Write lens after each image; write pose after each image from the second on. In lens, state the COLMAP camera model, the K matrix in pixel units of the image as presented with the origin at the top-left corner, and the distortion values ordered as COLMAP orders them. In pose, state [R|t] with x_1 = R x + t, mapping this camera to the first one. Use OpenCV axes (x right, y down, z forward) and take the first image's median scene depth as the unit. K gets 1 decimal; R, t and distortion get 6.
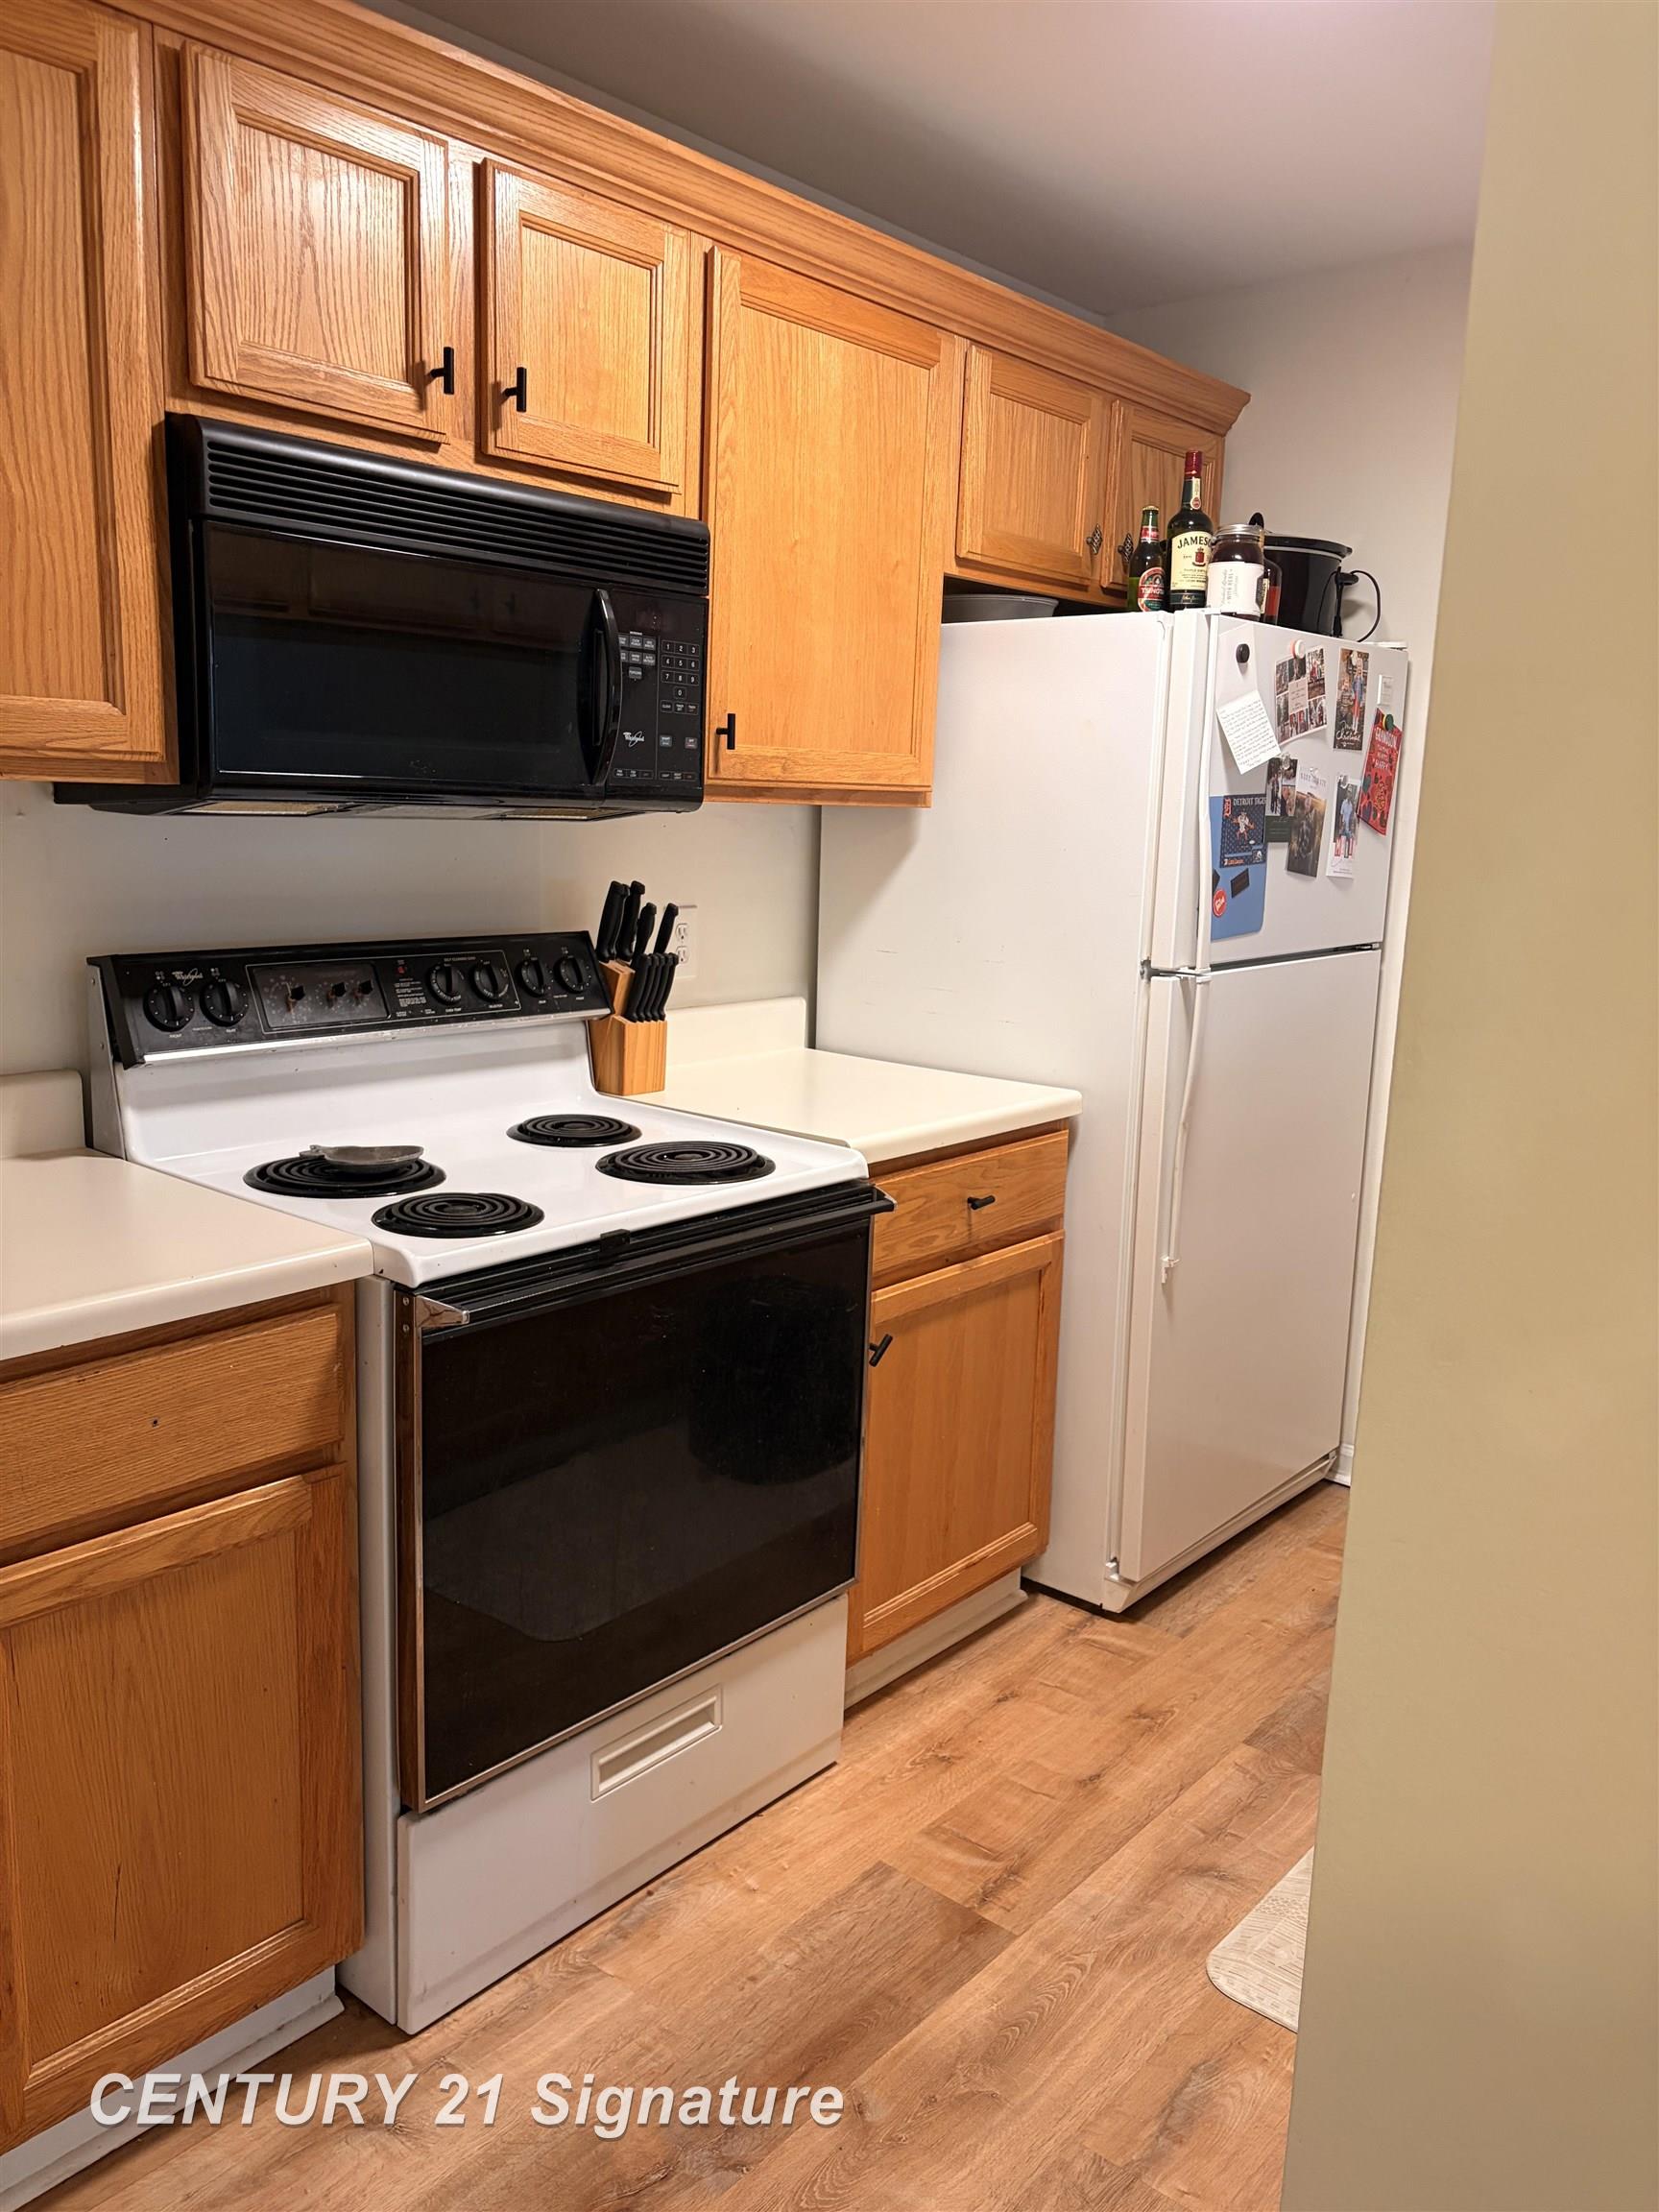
lens RADIAL K [[1648.1, 0, 829.5], [0, 1648.1, 1106.0], [0, 0, 1]] dist [0.000391, -0.000114]
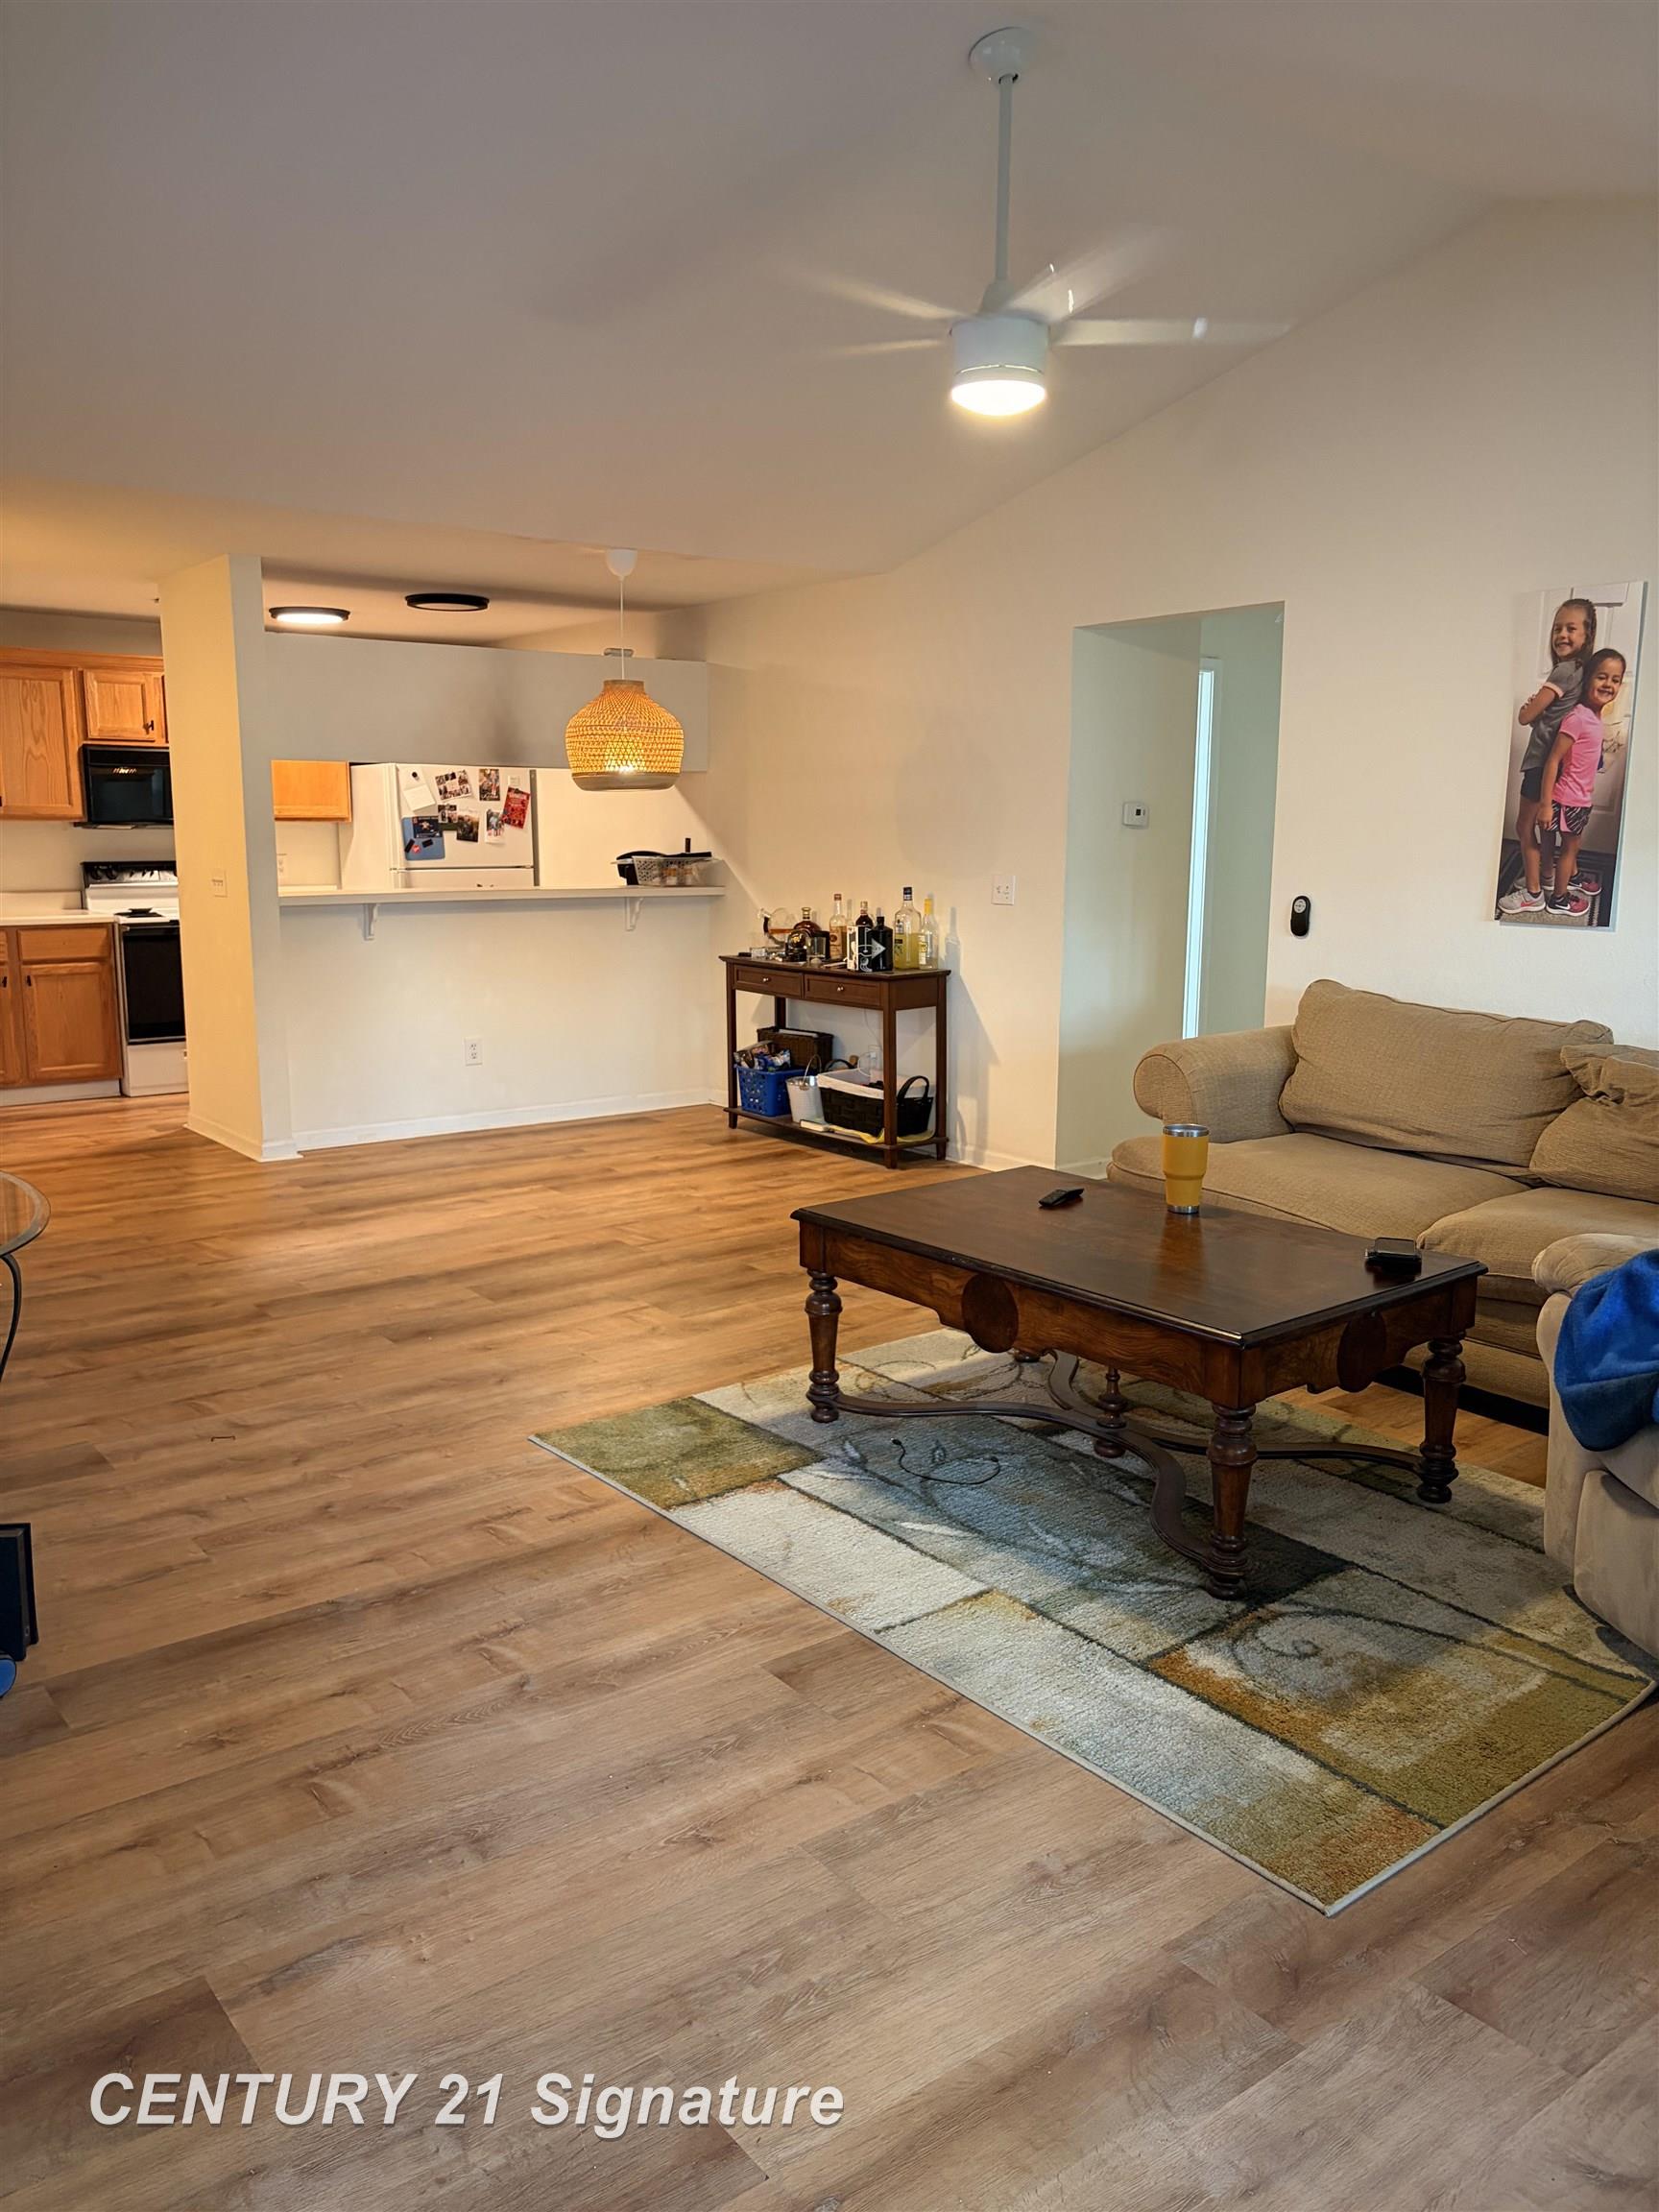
lens RADIAL K [[1665.4, 0, 833.7], [0, 1665.4, 1113.0], [0, 0, 1]] dist [0.102231, -0.201625]
pose [[0.979697, 0.005483, -0.200410, 1.694927], [-0.007536, 0.999927, -0.009483, 0.422248], [0.200343, 0.010800, 0.979666, -2.081315]]
